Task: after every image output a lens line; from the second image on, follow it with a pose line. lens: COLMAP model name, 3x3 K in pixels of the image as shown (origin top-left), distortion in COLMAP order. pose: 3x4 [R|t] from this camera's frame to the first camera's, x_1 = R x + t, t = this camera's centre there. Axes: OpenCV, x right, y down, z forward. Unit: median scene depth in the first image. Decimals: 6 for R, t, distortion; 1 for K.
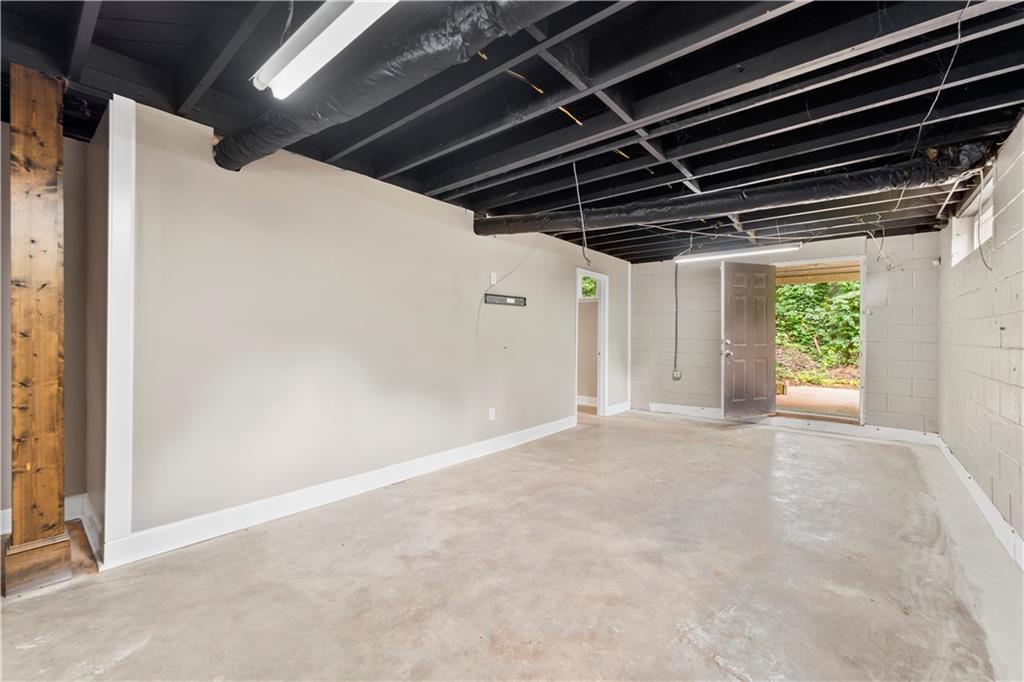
lens RADIAL K [[420.2, 0, 512.5], [0, 420.2, 337.9], [0, 0, 1]] dist [-0.000722, -0.000555]
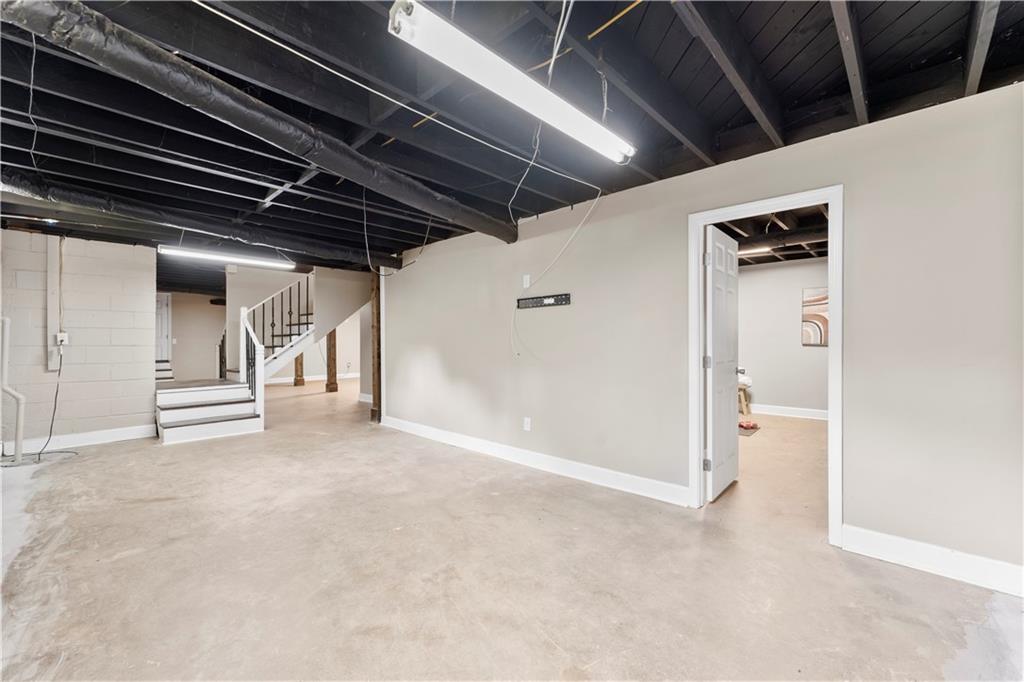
lens RADIAL K [[420.2, 0, 511.9], [0, 420.2, 342.0], [0, 0, 1]] dist [-0.000722, -0.000555]
pose [[-0.063575, -0.005349, -0.997963, 1.019434], [-0.005476, 0.999972, -0.005011, 0.000035], [0.997962, 0.005146, -0.063603, 1.159487]]
